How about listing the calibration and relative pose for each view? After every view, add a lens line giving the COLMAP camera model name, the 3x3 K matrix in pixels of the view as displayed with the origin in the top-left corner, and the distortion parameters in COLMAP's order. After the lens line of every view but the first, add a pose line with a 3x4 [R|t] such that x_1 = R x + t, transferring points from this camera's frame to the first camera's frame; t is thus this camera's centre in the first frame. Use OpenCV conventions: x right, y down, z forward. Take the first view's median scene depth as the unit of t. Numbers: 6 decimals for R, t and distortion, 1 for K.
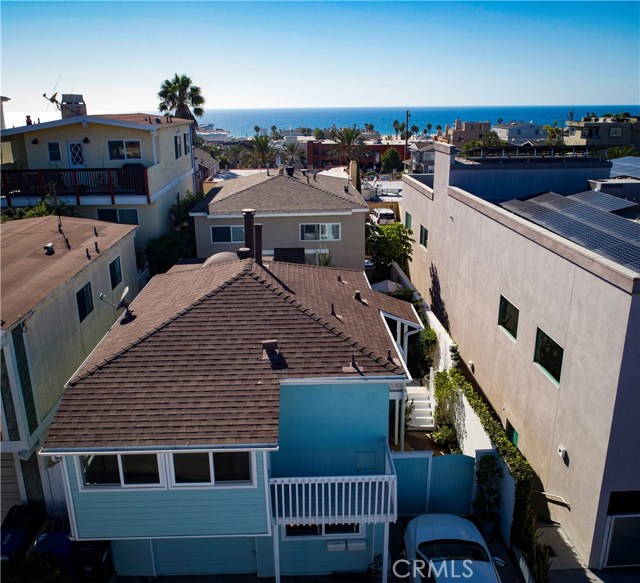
lens RADIAL K [[585.4, 0, 308.8], [0, 585.4, 291.9], [0, 0, 1]] dist [-0.003388, -0.006003]
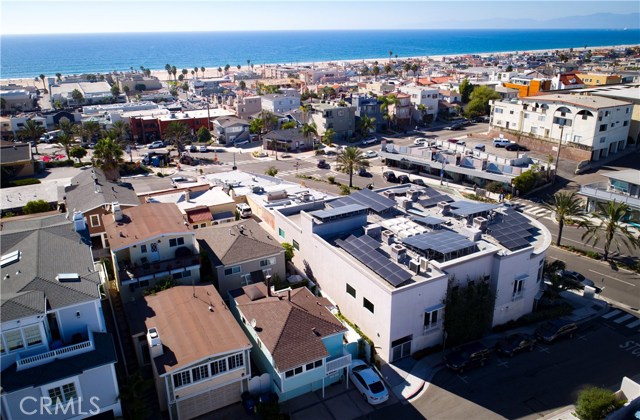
lens RADIAL K [[479.0, 0, 320.0], [0, 479.0, 210.0], [0, 0, 1]] dist [-0.022696, 0.000222]
pose [[0.894350, -0.154556, 0.419821, -0.794470], [0.134352, 0.987900, 0.077481, -0.598181], [-0.426716, -0.012892, 0.904294, -1.186886]]
